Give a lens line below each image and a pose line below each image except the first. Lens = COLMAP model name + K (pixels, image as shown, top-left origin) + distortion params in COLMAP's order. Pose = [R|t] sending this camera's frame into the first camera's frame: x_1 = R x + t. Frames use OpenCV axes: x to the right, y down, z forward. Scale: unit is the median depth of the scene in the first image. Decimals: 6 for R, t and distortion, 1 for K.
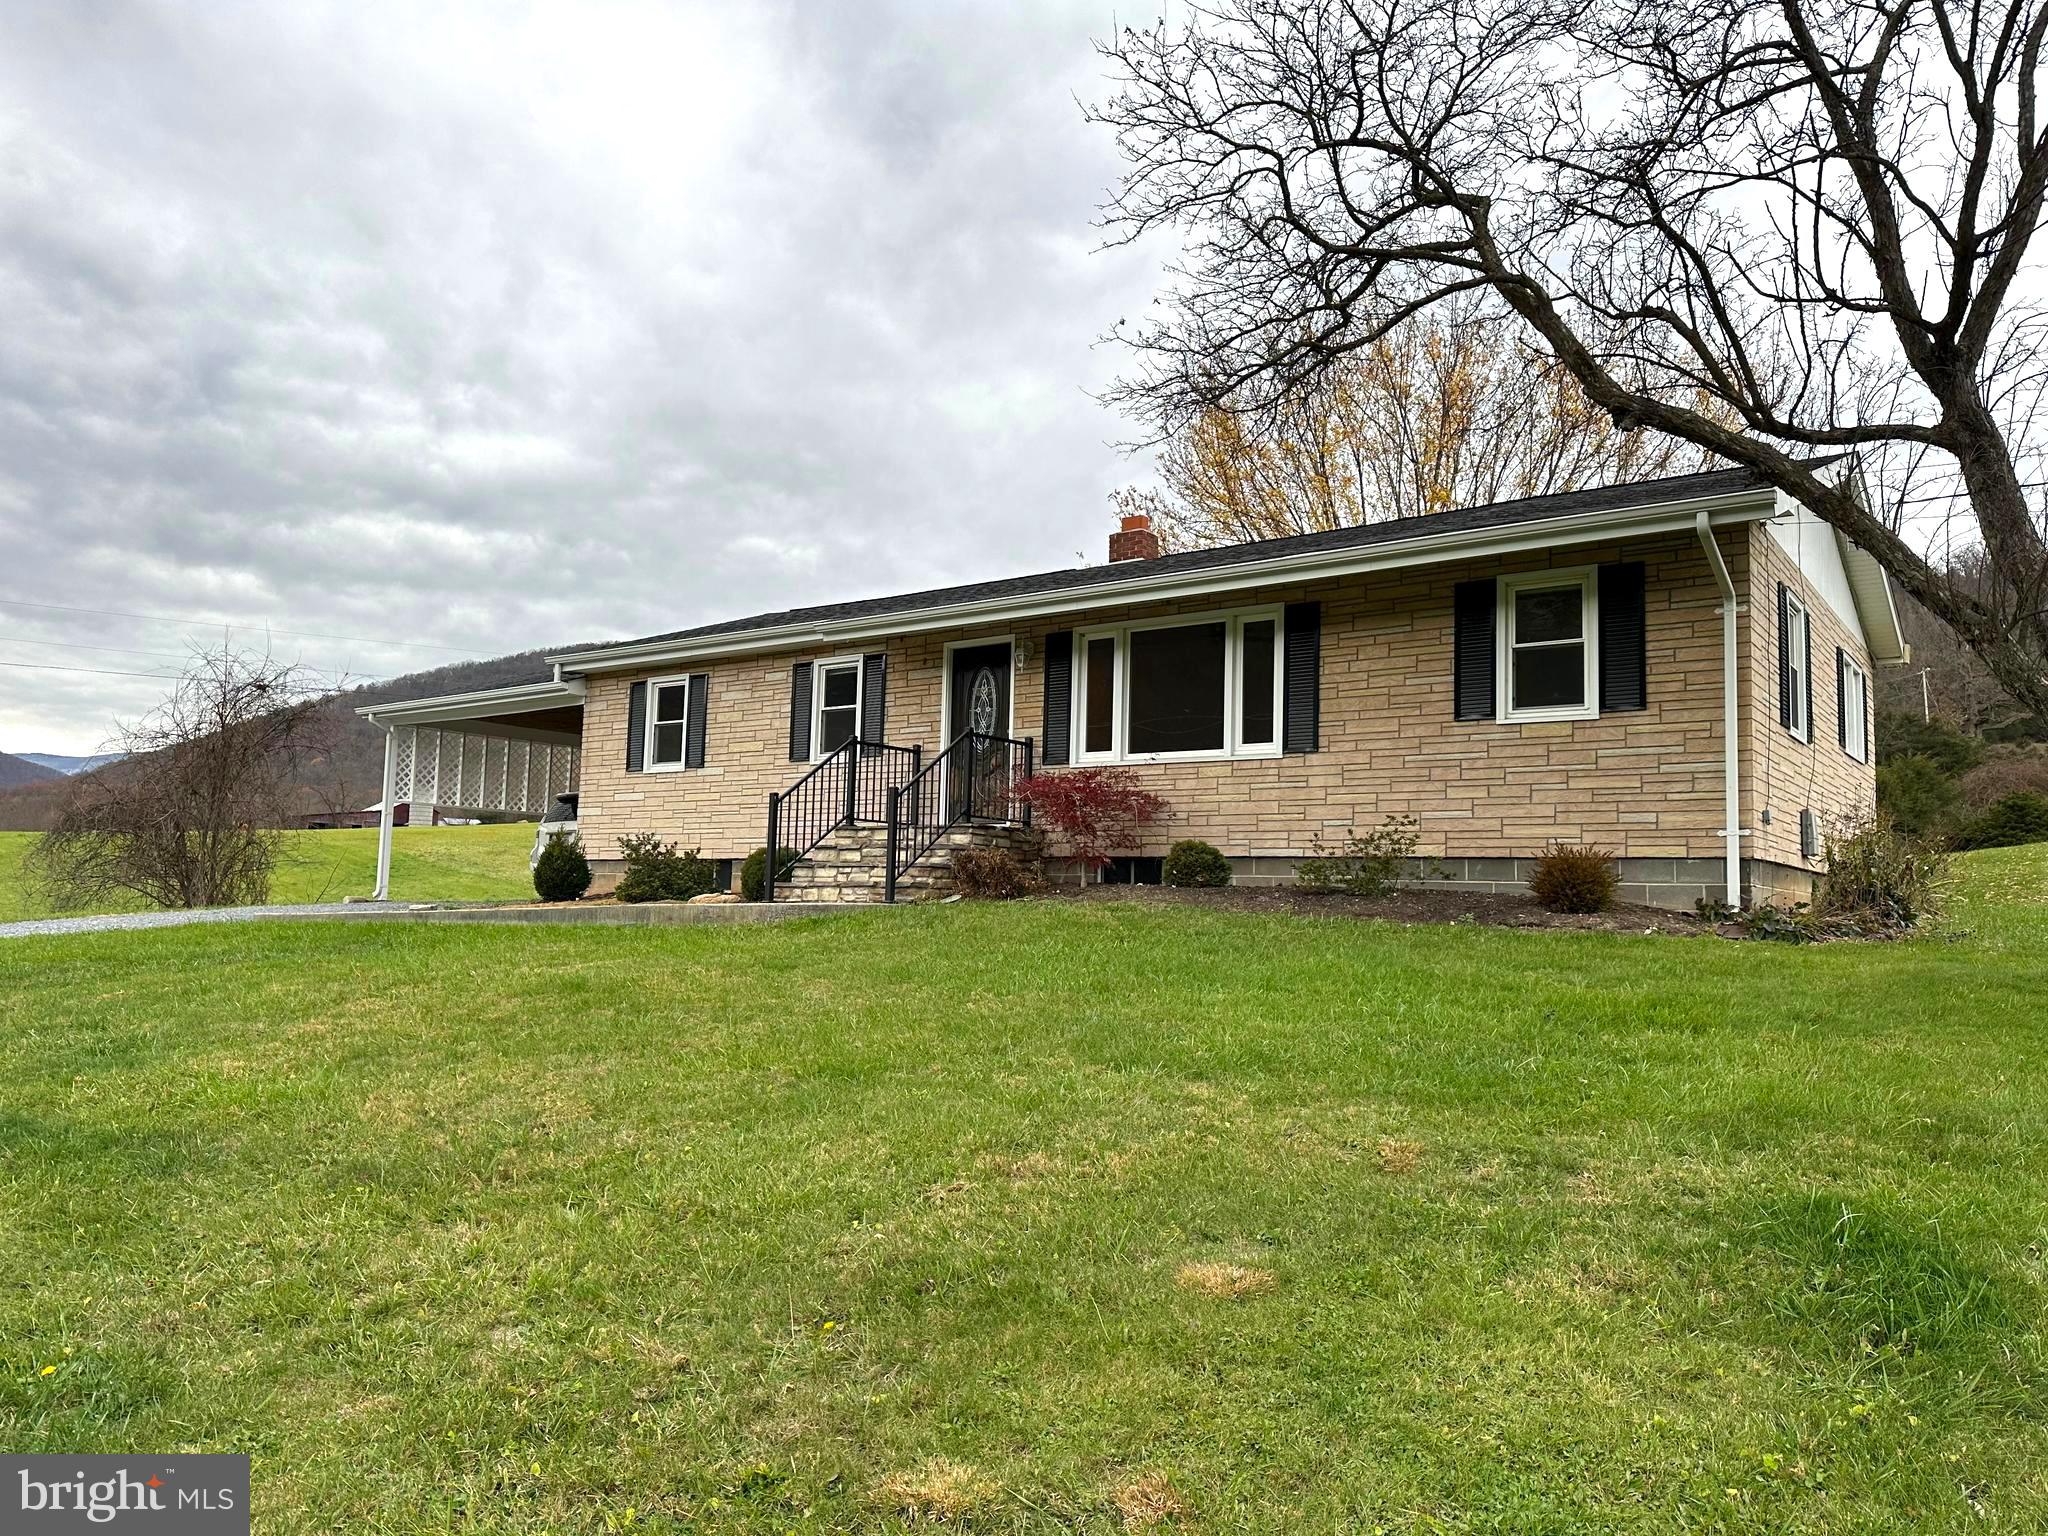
lens RADIAL K [[1462.4, 0, 1024.0], [0, 1462.4, 768.0], [0, 0, 1]] dist [0.144657, -0.133935]
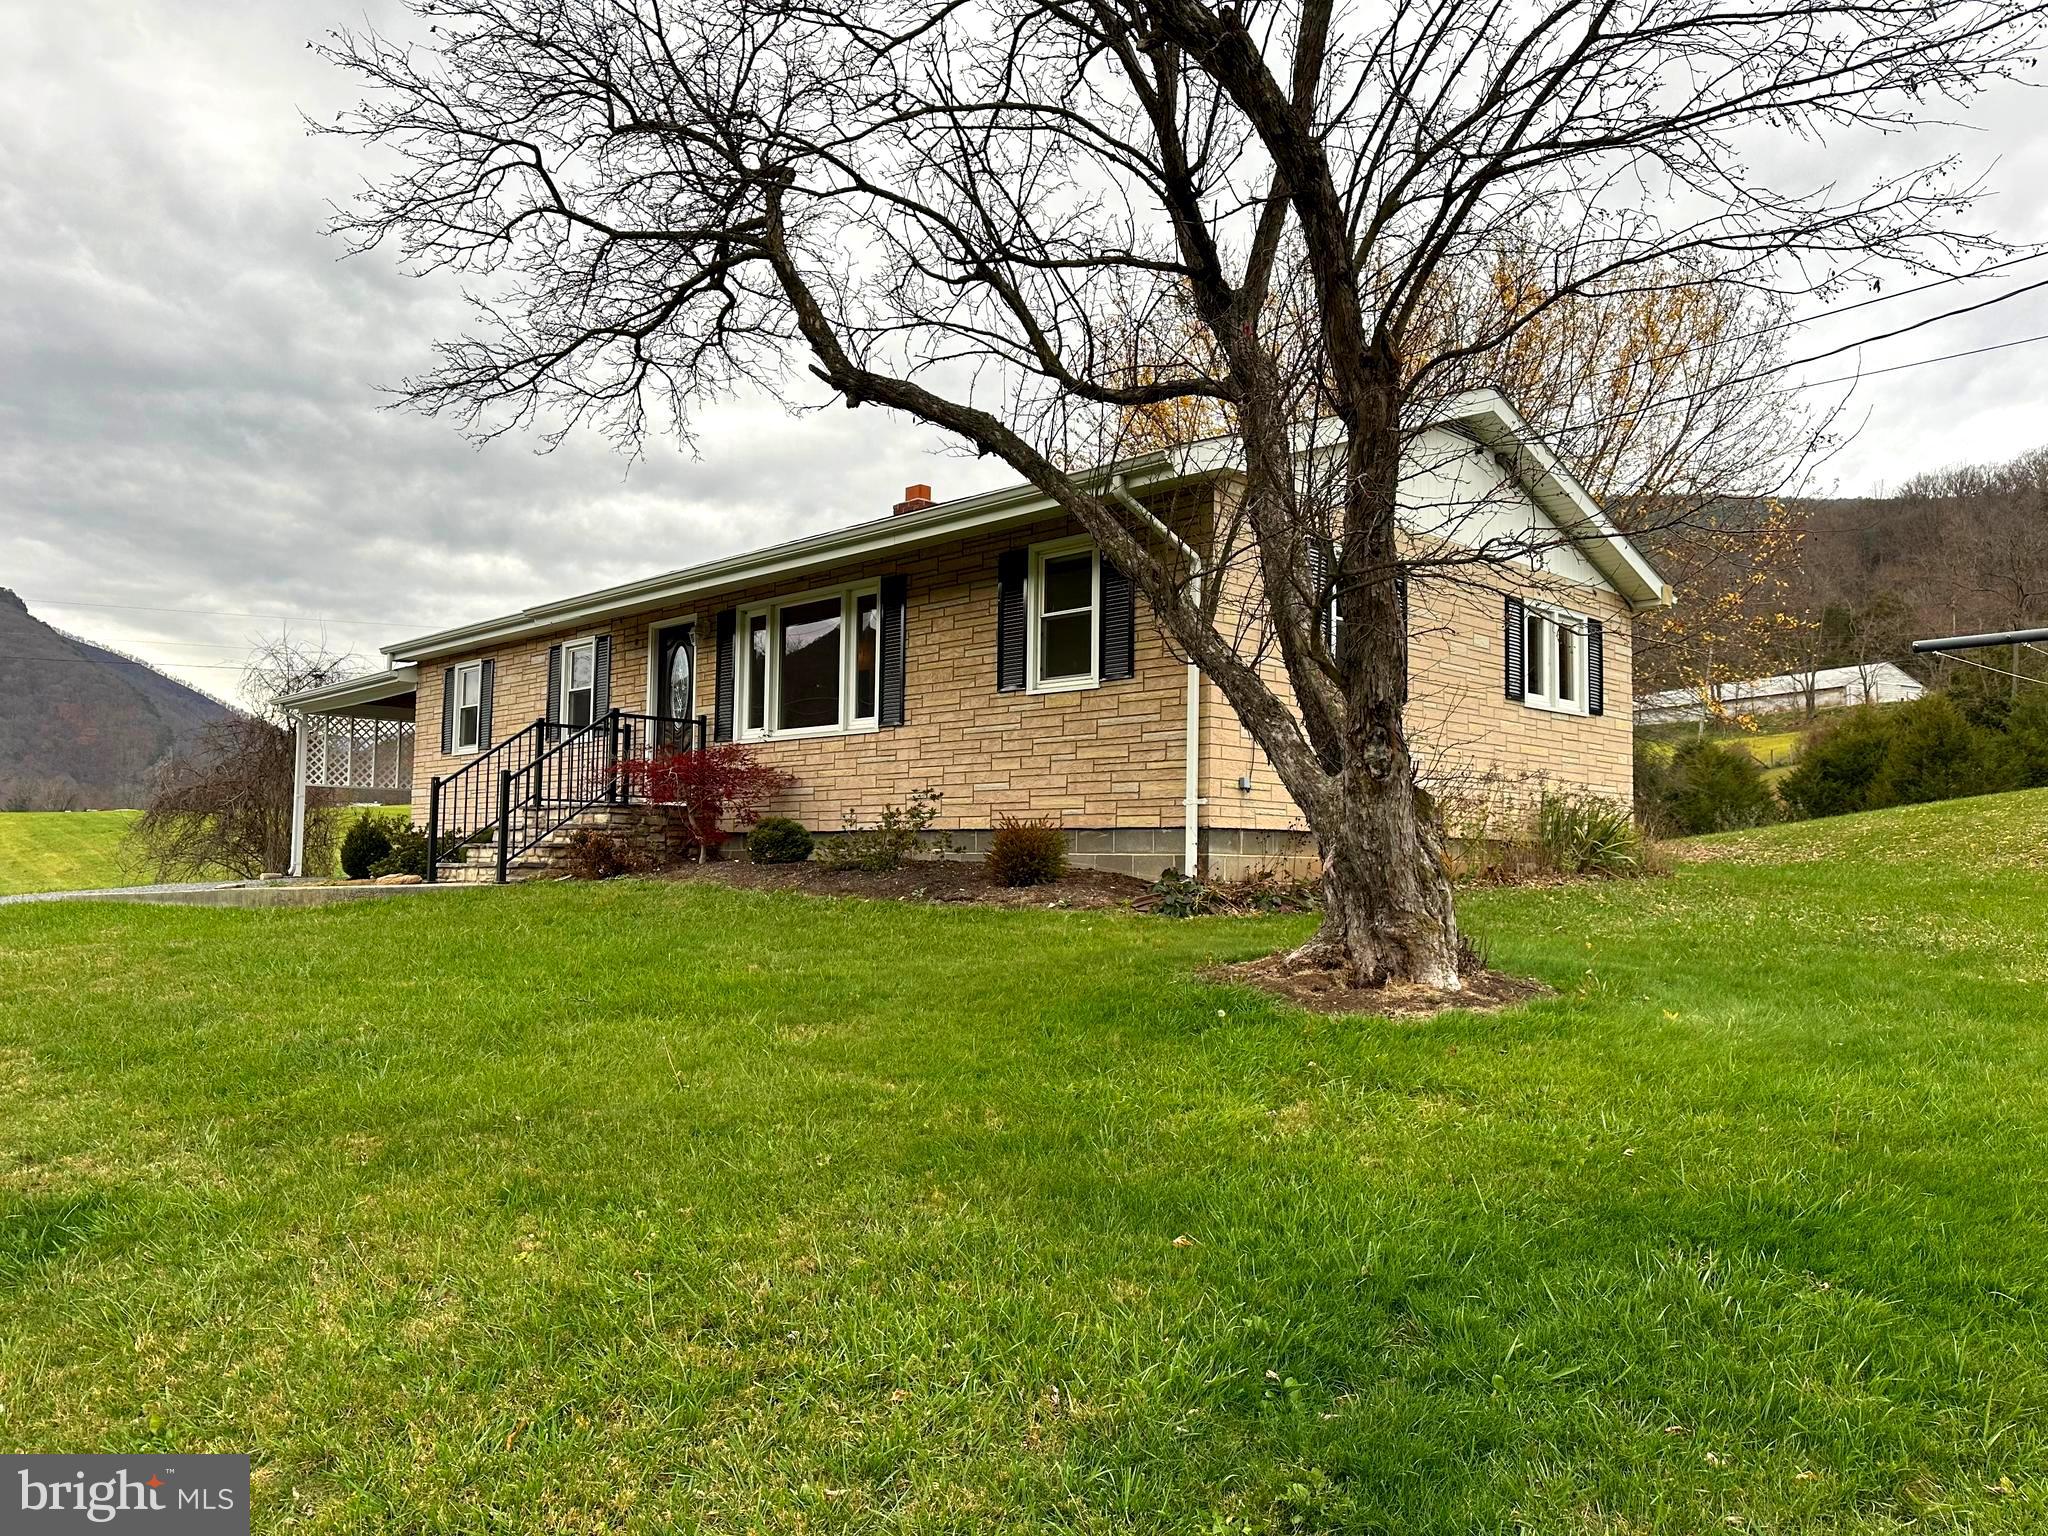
lens RADIAL K [[1462.4, 0, 1024.0], [0, 1462.4, 768.0], [0, 0, 1]] dist [0.144657, -0.133935]
pose [[0.985869, -0.023027, -0.165929, 0.456060], [0.027883, 0.999247, 0.026991, -0.006872], [0.165182, -0.031236, 0.985768, 0.031494]]
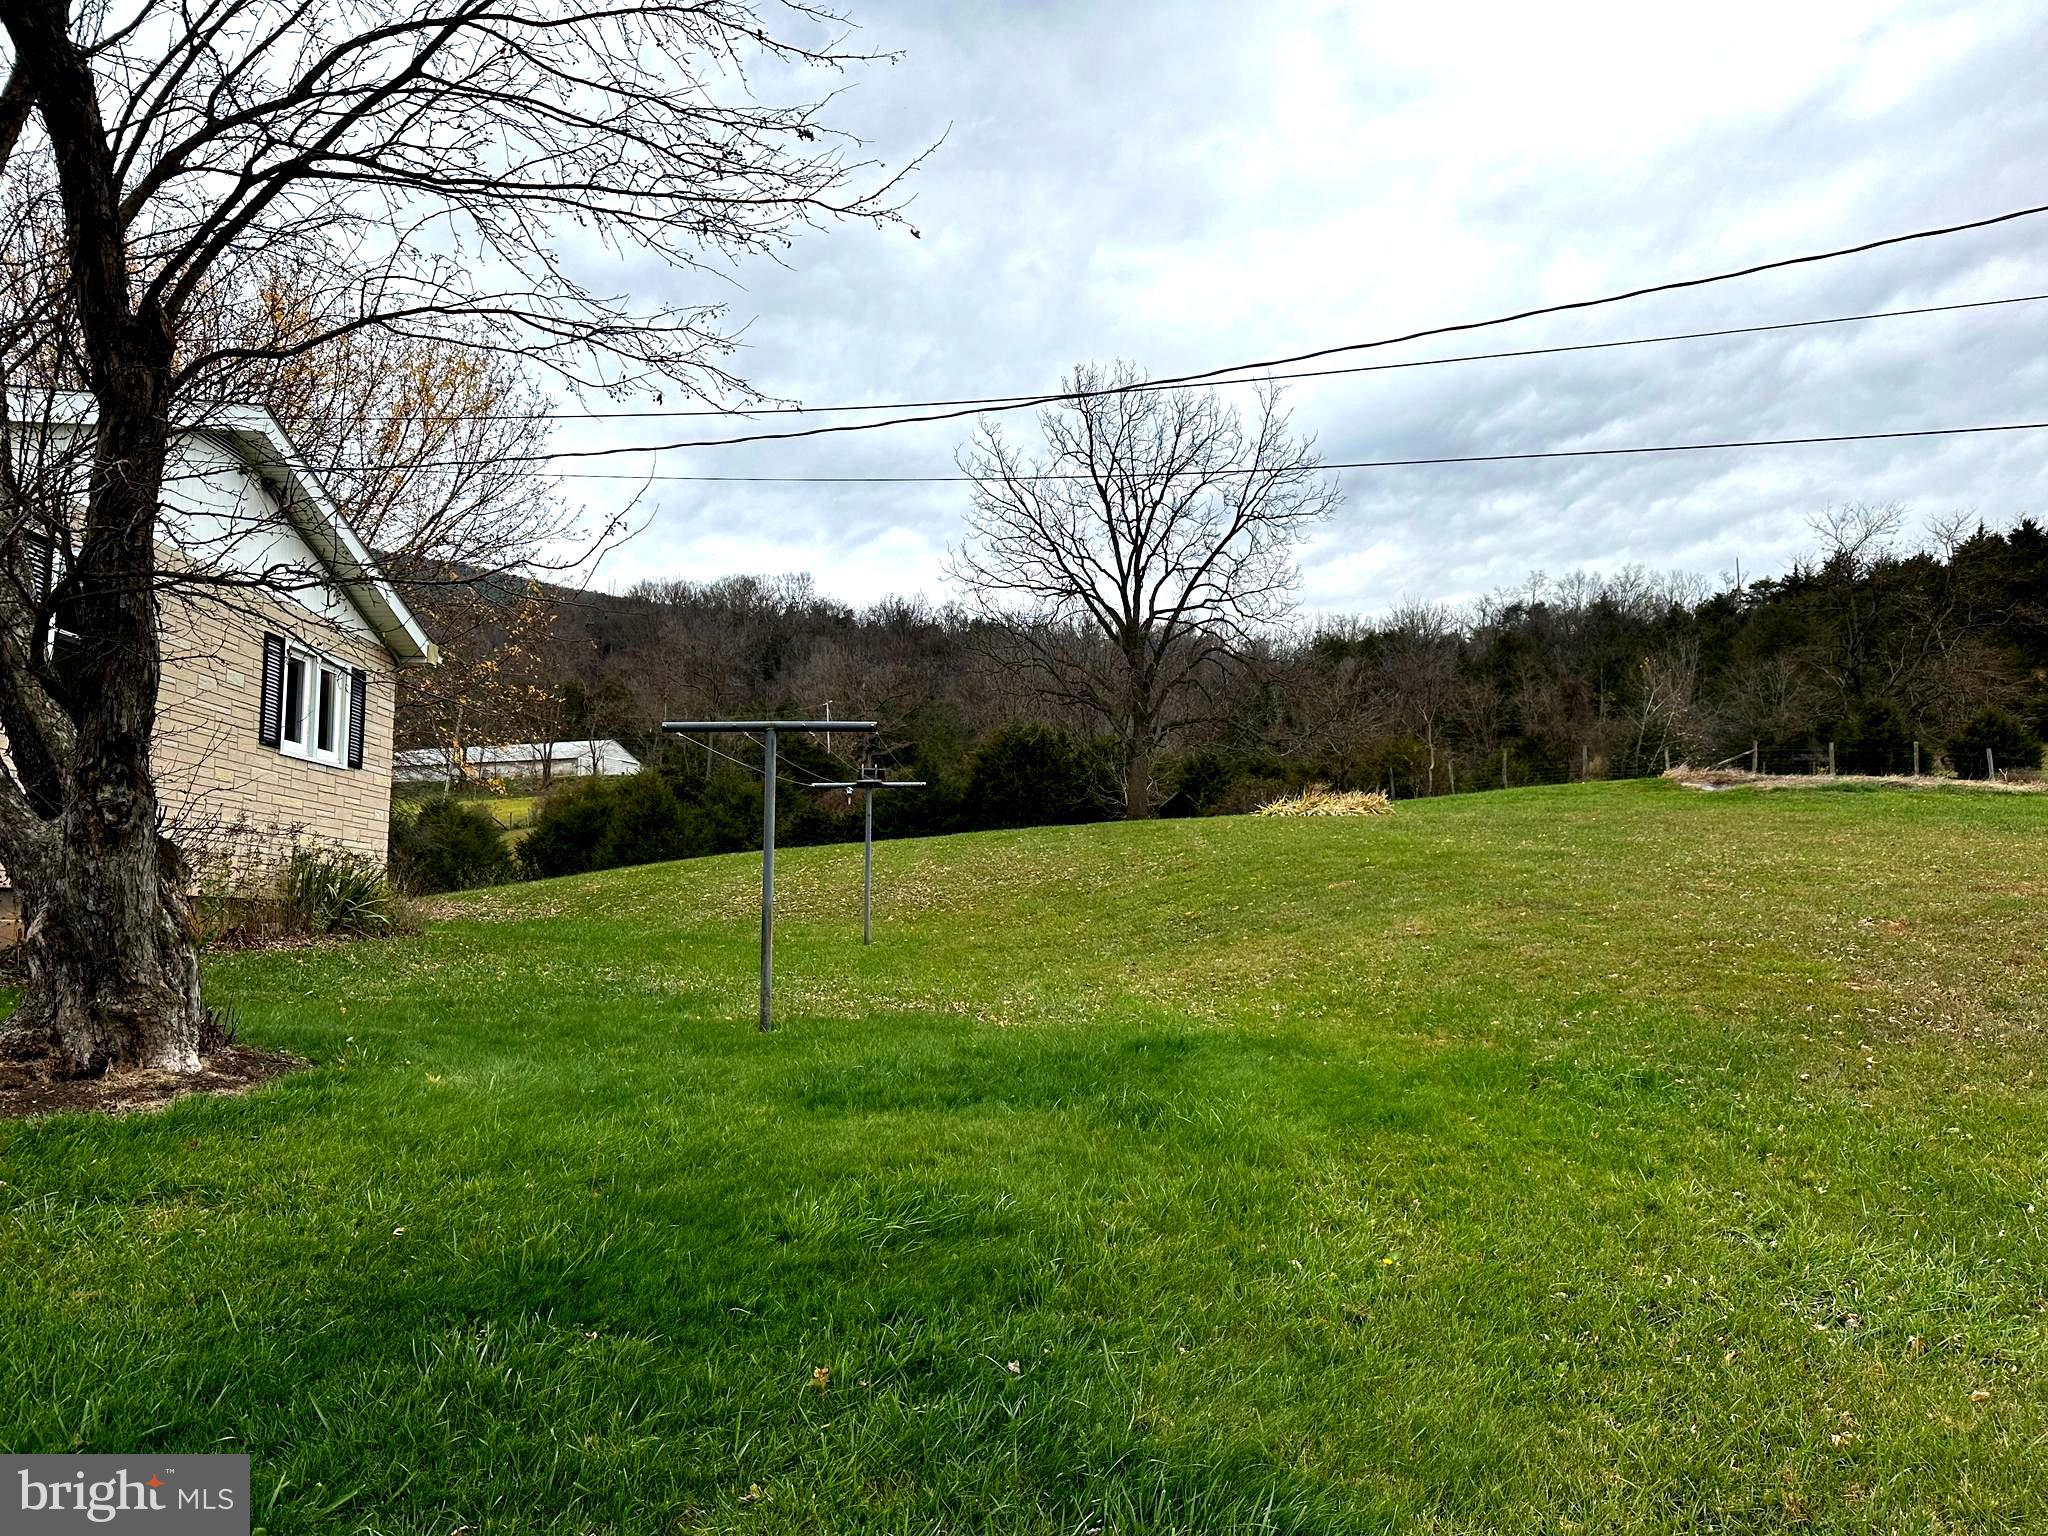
lens RADIAL K [[1471.9, 0, 1031.1], [0, 1471.9, 783.2], [0, 0, 1]] dist [0.038359, -0.042154]
pose [[0.802474, 0.036358, 0.595579, 0.450137], [-0.040254, 0.999167, -0.006758, -0.006219], [-0.595328, -0.018551, 0.803268, 0.049179]]
